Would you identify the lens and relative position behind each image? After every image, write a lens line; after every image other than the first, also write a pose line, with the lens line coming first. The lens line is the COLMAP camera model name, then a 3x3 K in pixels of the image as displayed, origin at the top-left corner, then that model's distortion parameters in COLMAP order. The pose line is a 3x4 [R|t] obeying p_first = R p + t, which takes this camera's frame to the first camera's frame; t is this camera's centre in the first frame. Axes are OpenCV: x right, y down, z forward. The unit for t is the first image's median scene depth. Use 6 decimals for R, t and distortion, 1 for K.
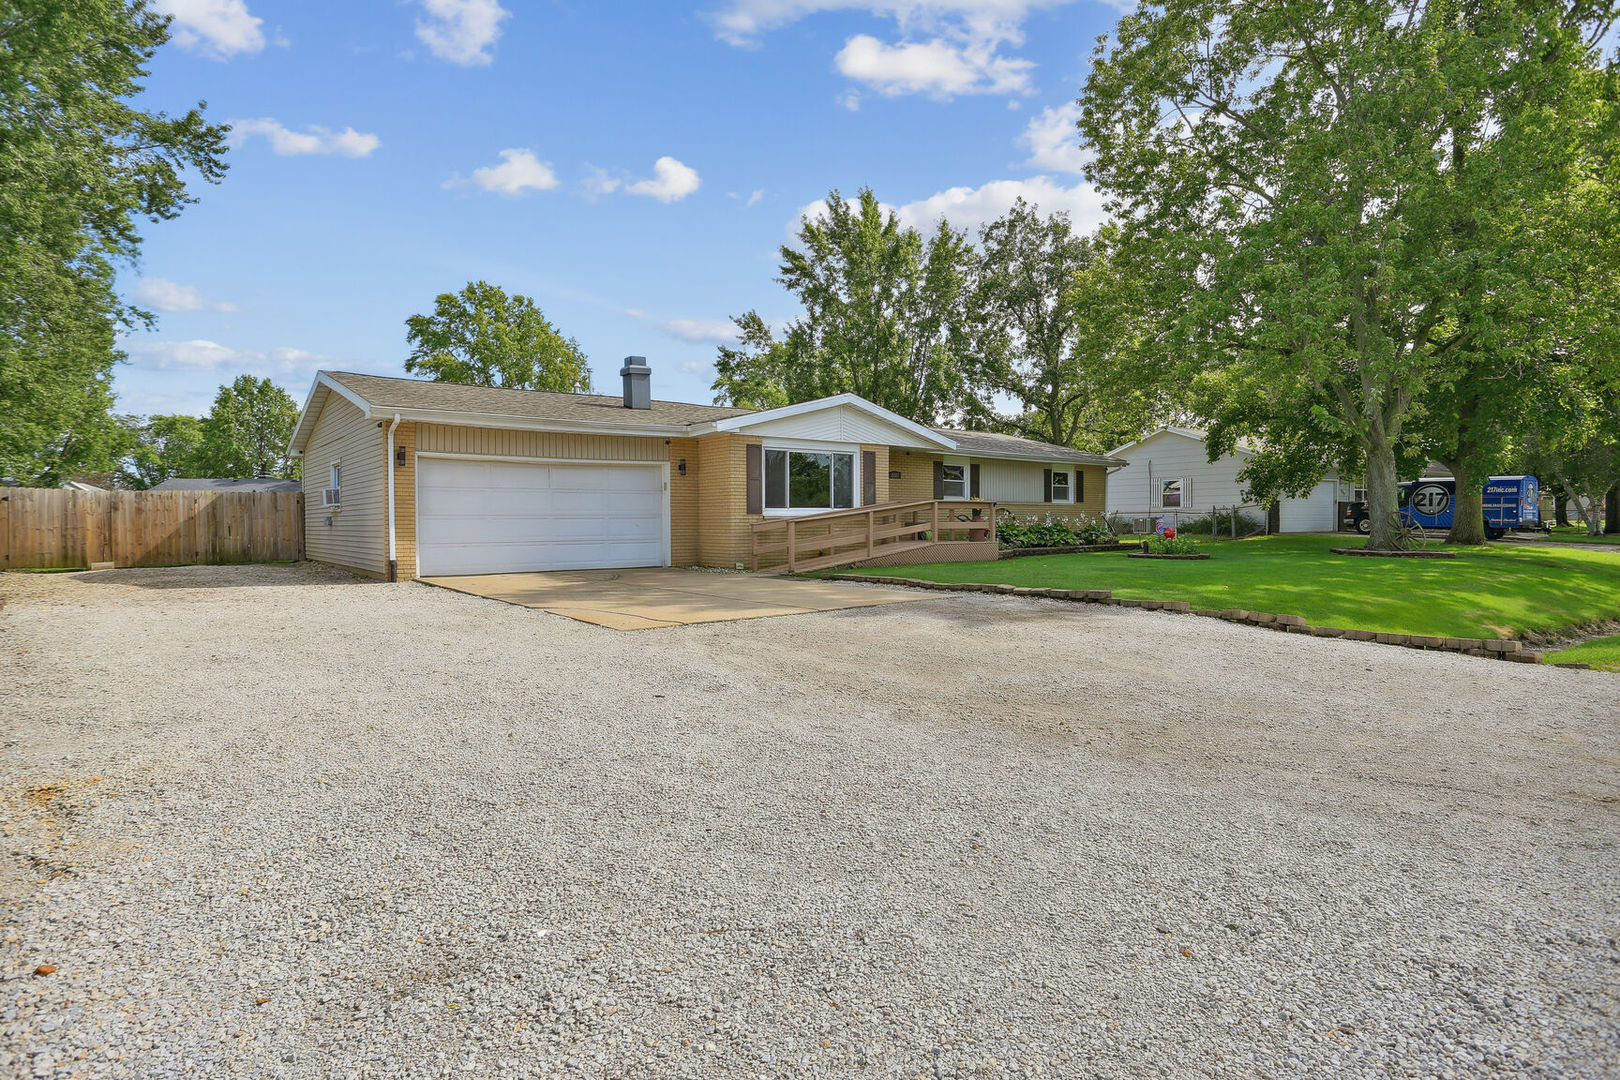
lens RADIAL K [[843.8, 0, 806.9], [0, 843.8, 537.4], [0, 0, 1]] dist [-0.046896, 0.005785]
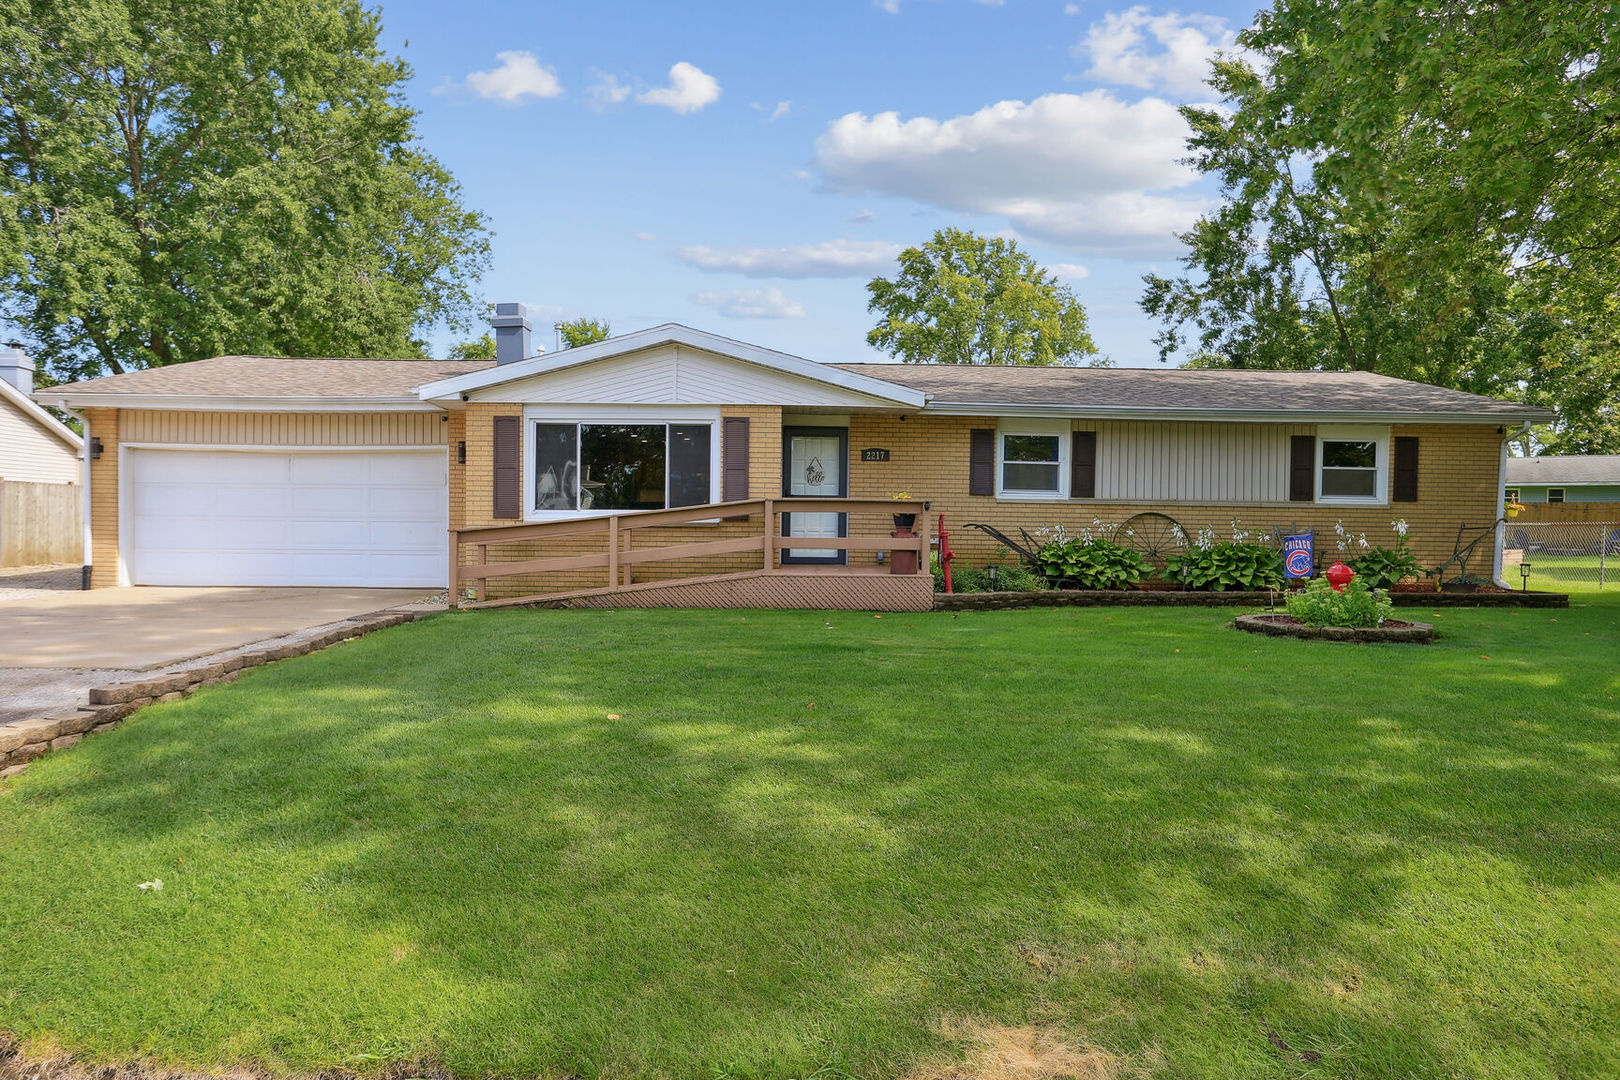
lens RADIAL K [[1075.2, 0, 813.2], [0, 1075.2, 541.3], [0, 0, 1]] dist [-0.023885, 0.004207]
pose [[0.798408, 0.023376, -0.601663, 0.479814], [-0.026572, 0.999640, 0.003576, -0.013699], [0.601530, 0.013132, 0.798742, 0.337657]]
